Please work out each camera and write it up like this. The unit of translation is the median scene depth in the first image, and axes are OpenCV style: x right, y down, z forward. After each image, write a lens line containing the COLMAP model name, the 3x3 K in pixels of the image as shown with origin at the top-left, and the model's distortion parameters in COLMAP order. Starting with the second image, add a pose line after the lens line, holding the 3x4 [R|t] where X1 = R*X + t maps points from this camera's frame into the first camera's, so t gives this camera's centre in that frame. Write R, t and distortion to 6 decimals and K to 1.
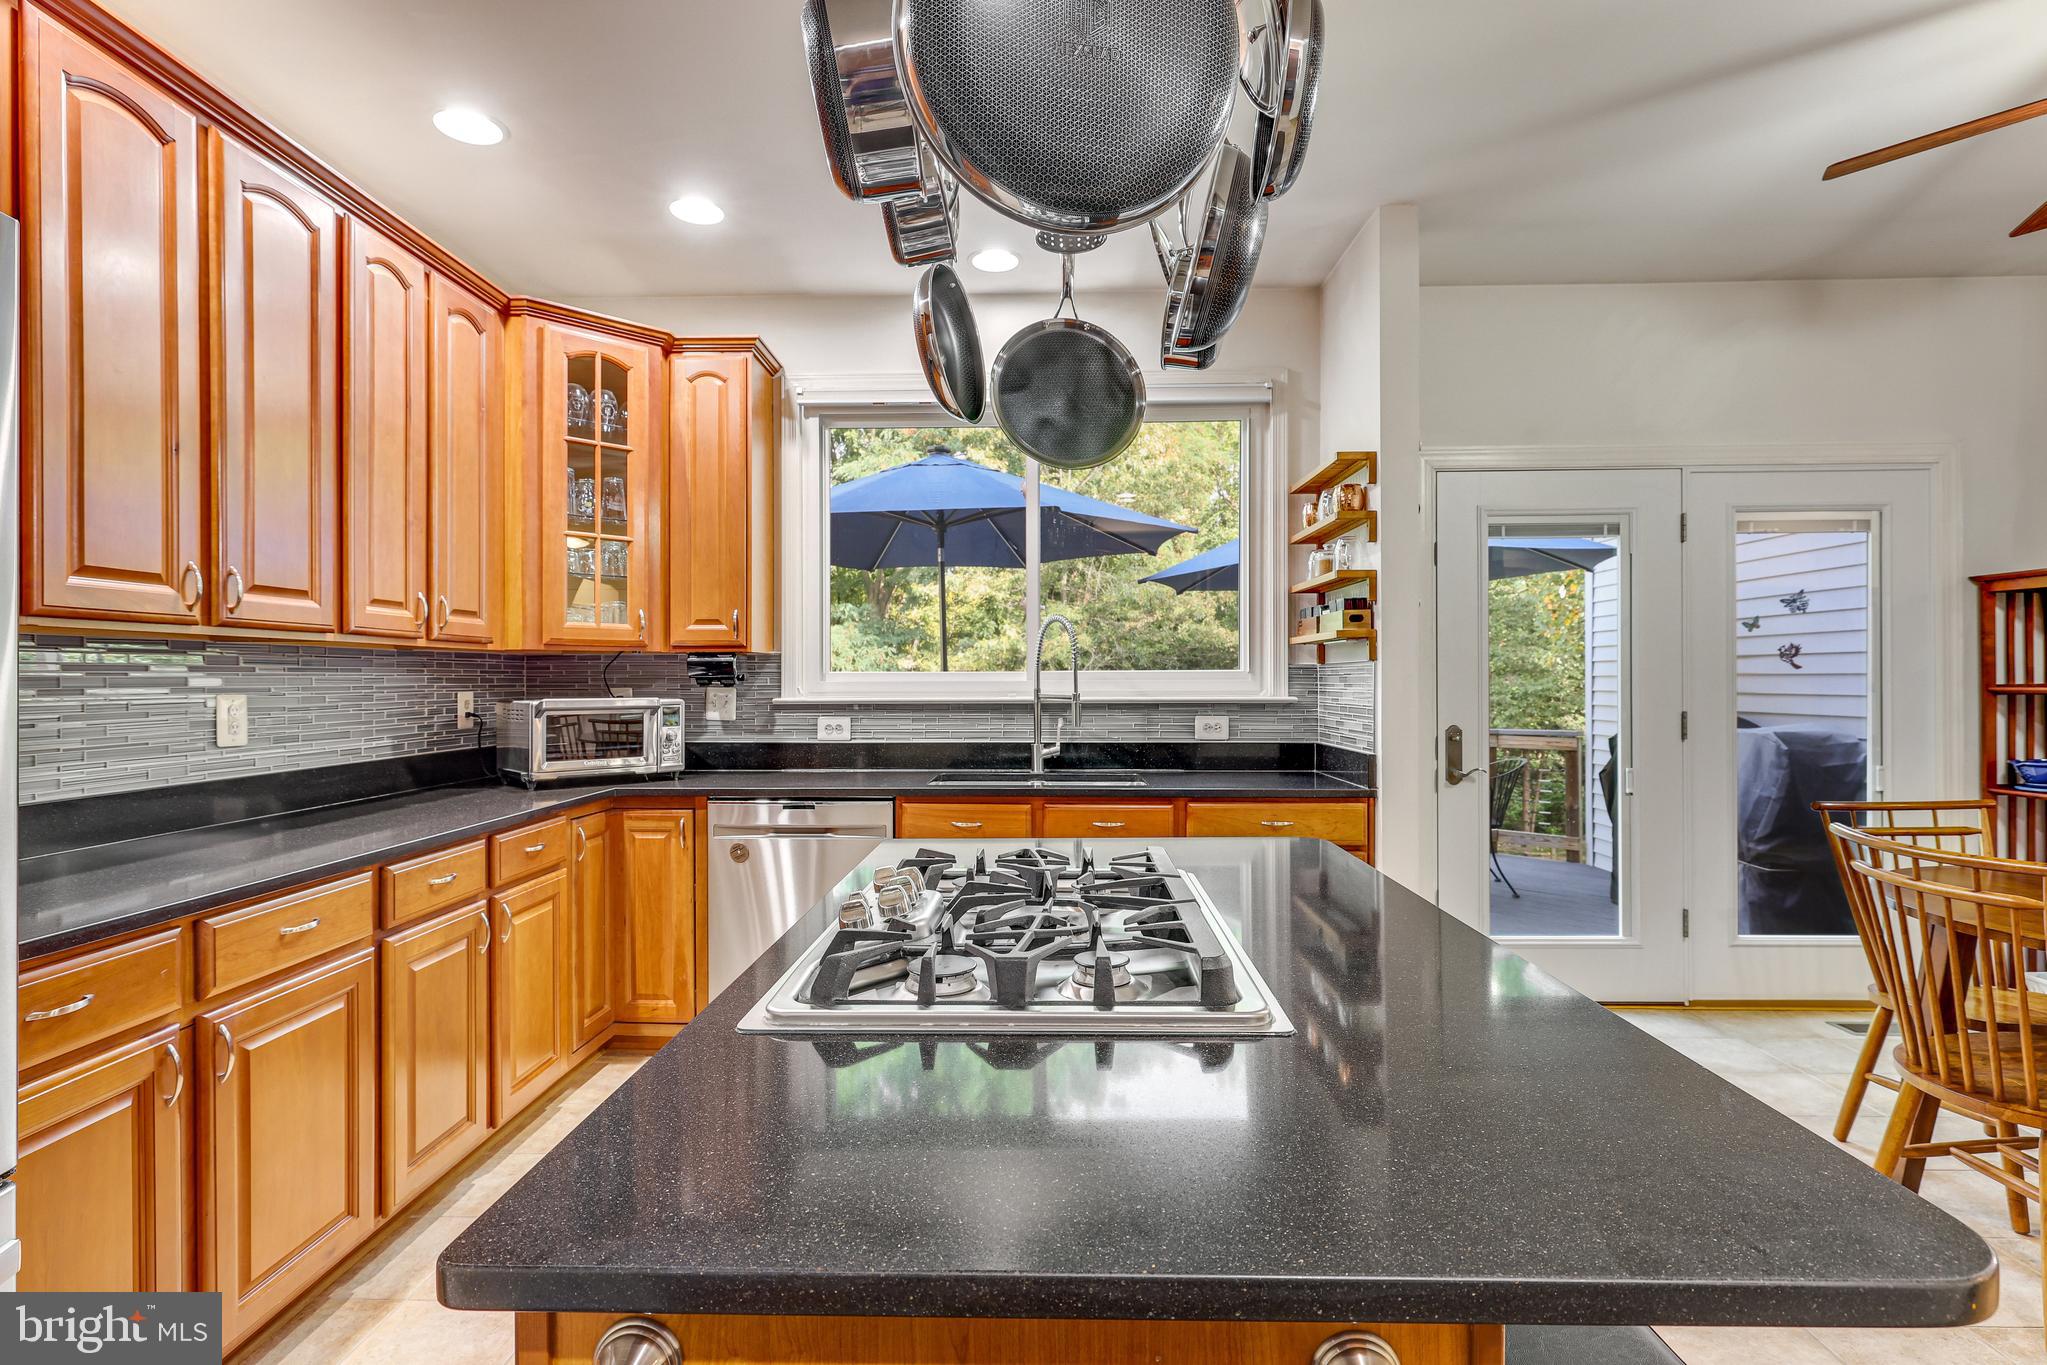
lens RADIAL K [[943.6, 0, 1086.7], [0, 943.6, 681.2], [0, 0, 1]] dist [-0.012541, 0.002725]
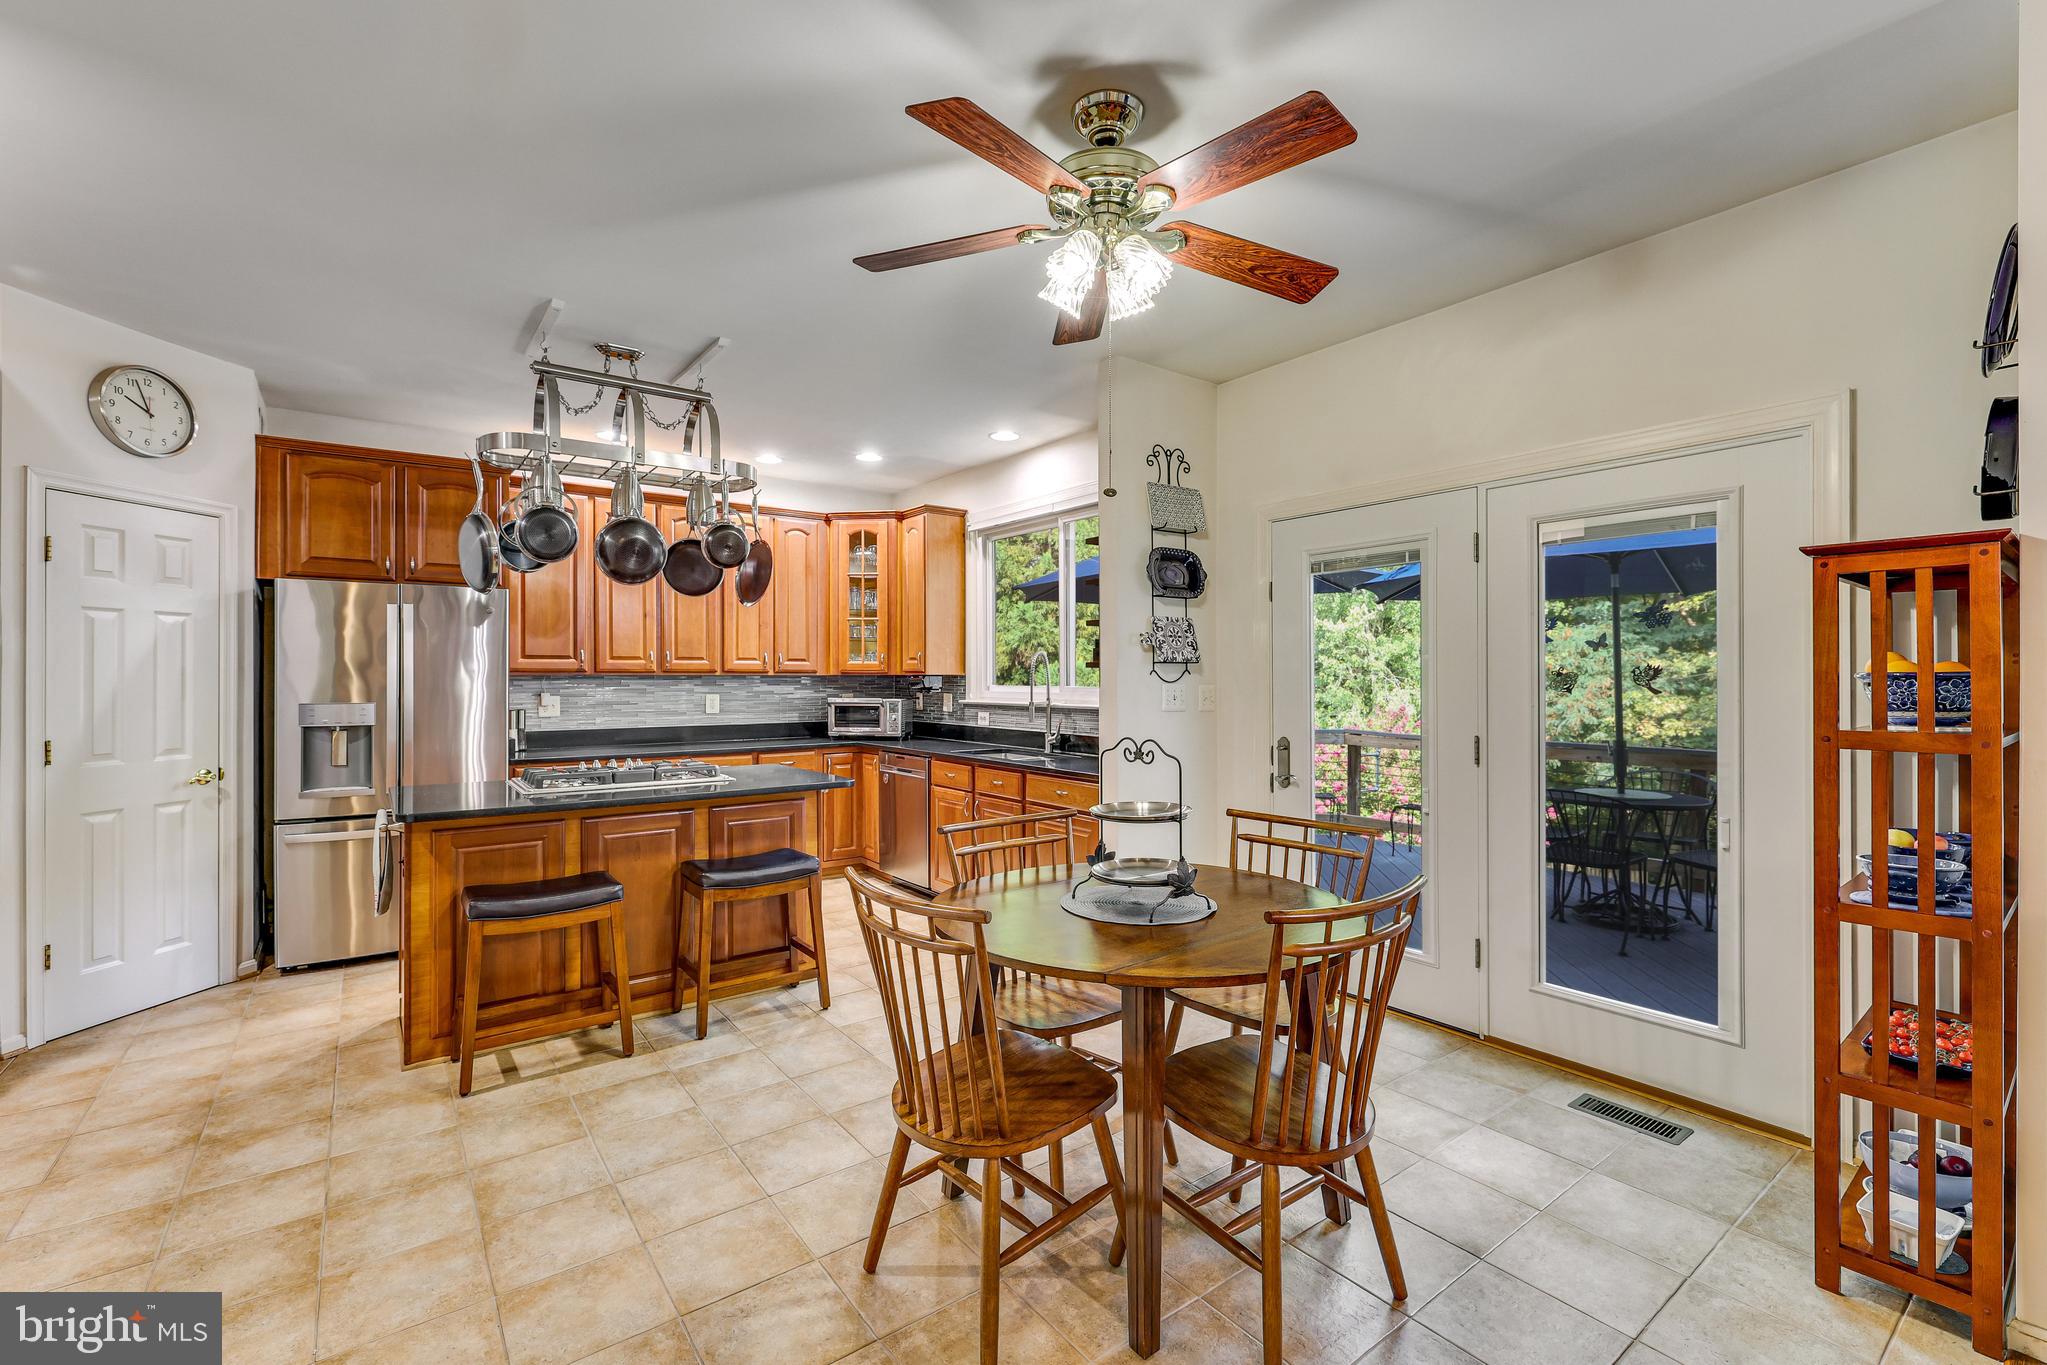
lens RADIAL K [[893.3, 0, 1017.4], [0, 893.3, 675.6], [0, 0, 1]] dist [0.002819, 0.001649]
pose [[0.621620, 0.003160, -0.783313, 1.083694], [-0.005618, 0.999984, -0.000424, -0.028460], [0.783299, 0.004664, 0.621628, 0.046495]]
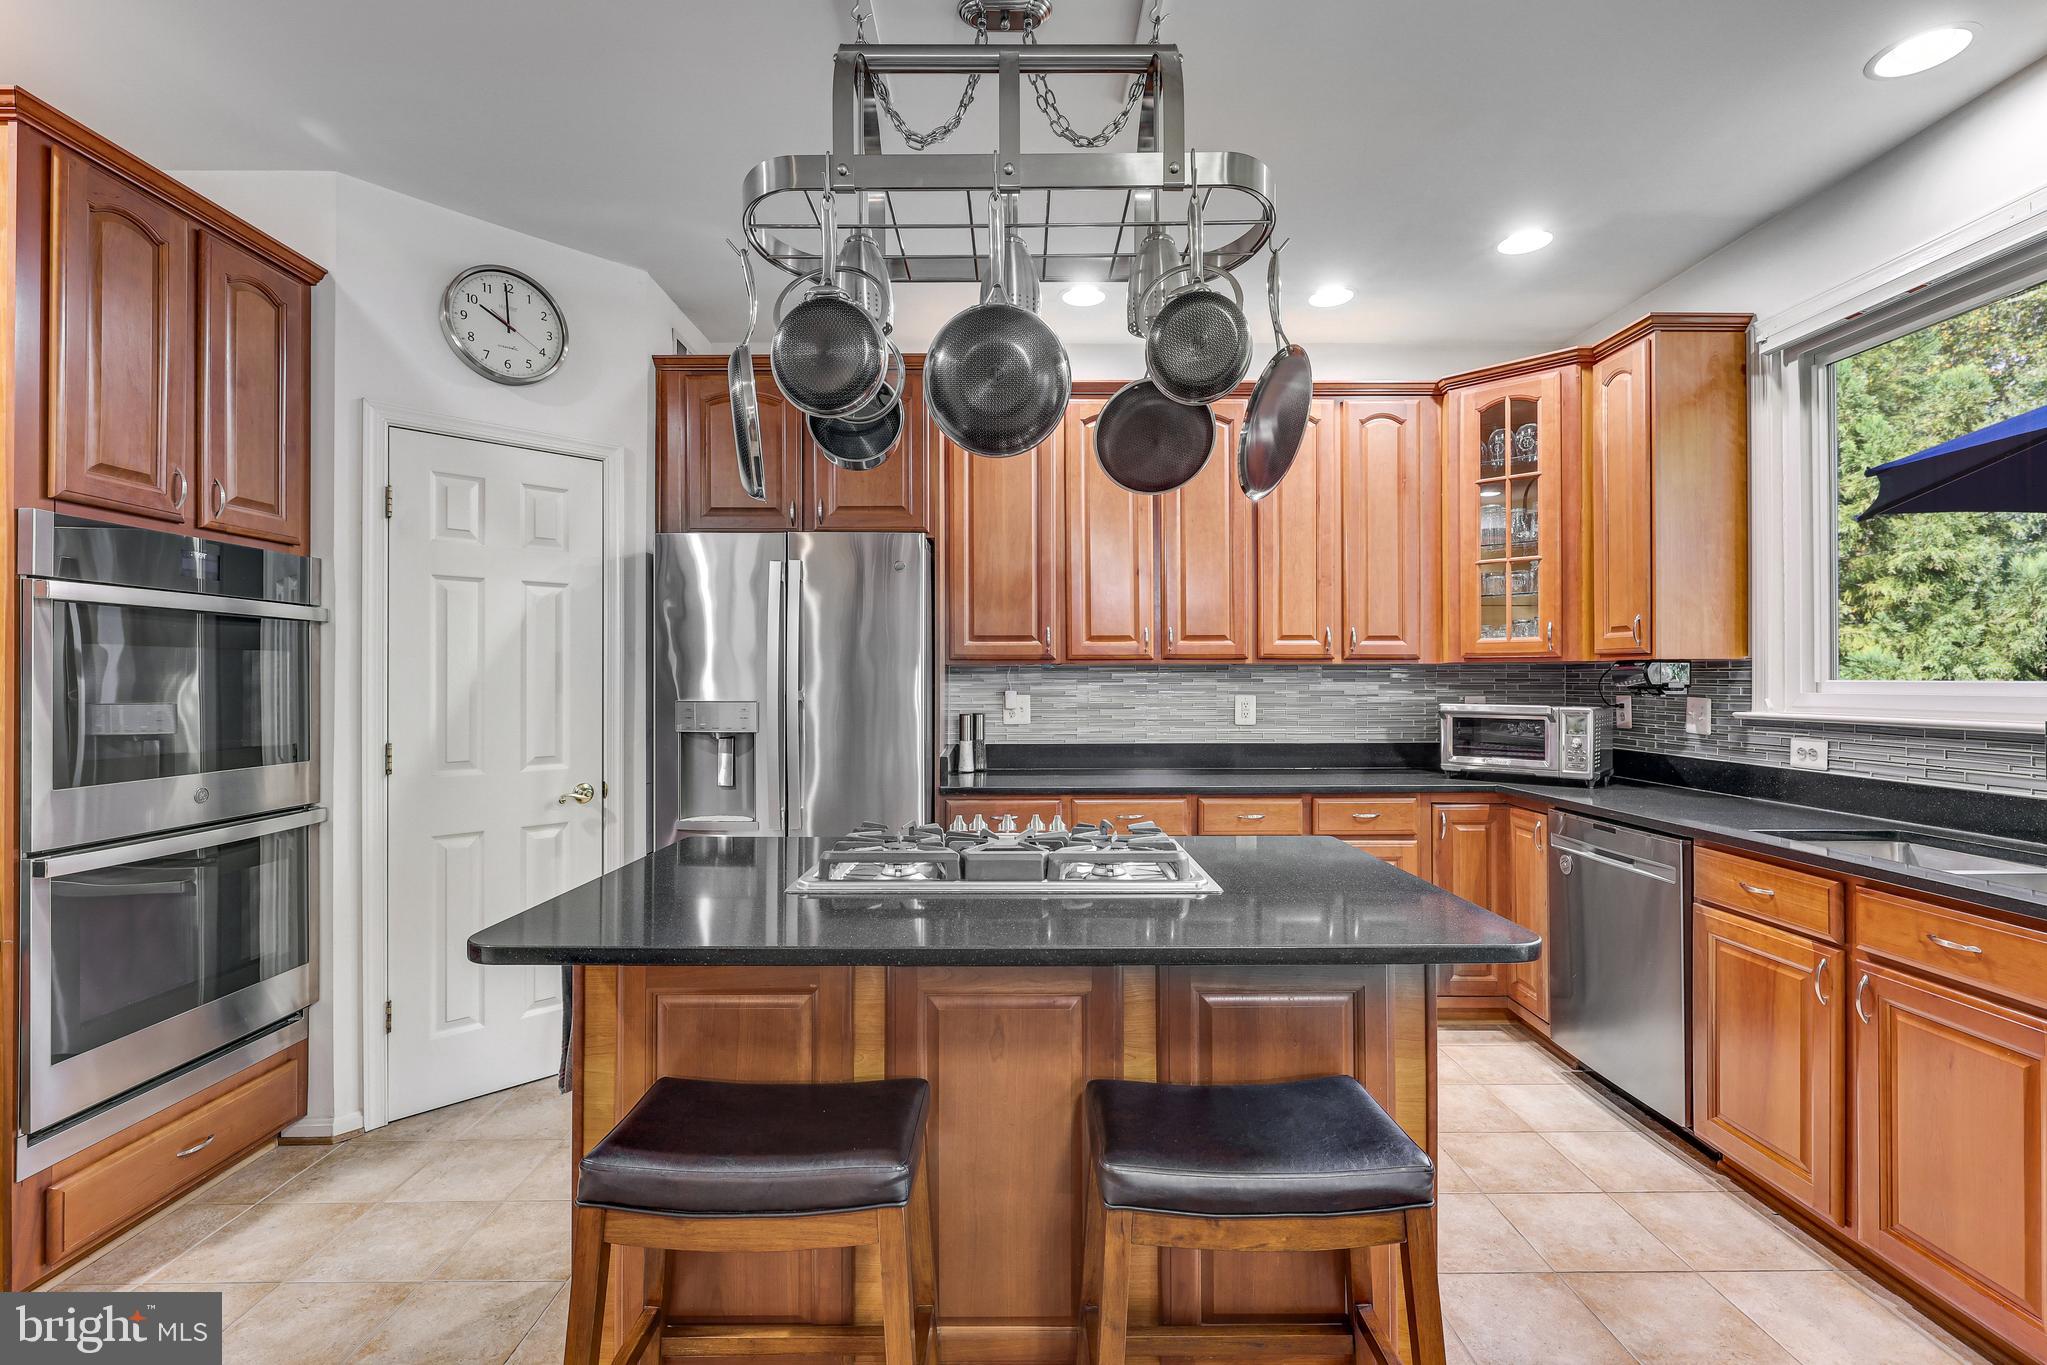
lens RADIAL K [[893.3, 0, 1022.7], [0, 893.3, 674.5], [0, 0, 1]] dist [0.002819, 0.001649]
pose [[0.035160, -0.001273, -0.999381, 0.470962], [-0.003086, 0.999994, -0.001382, -0.012741], [0.999377, 0.003132, 0.035155, 0.339949]]
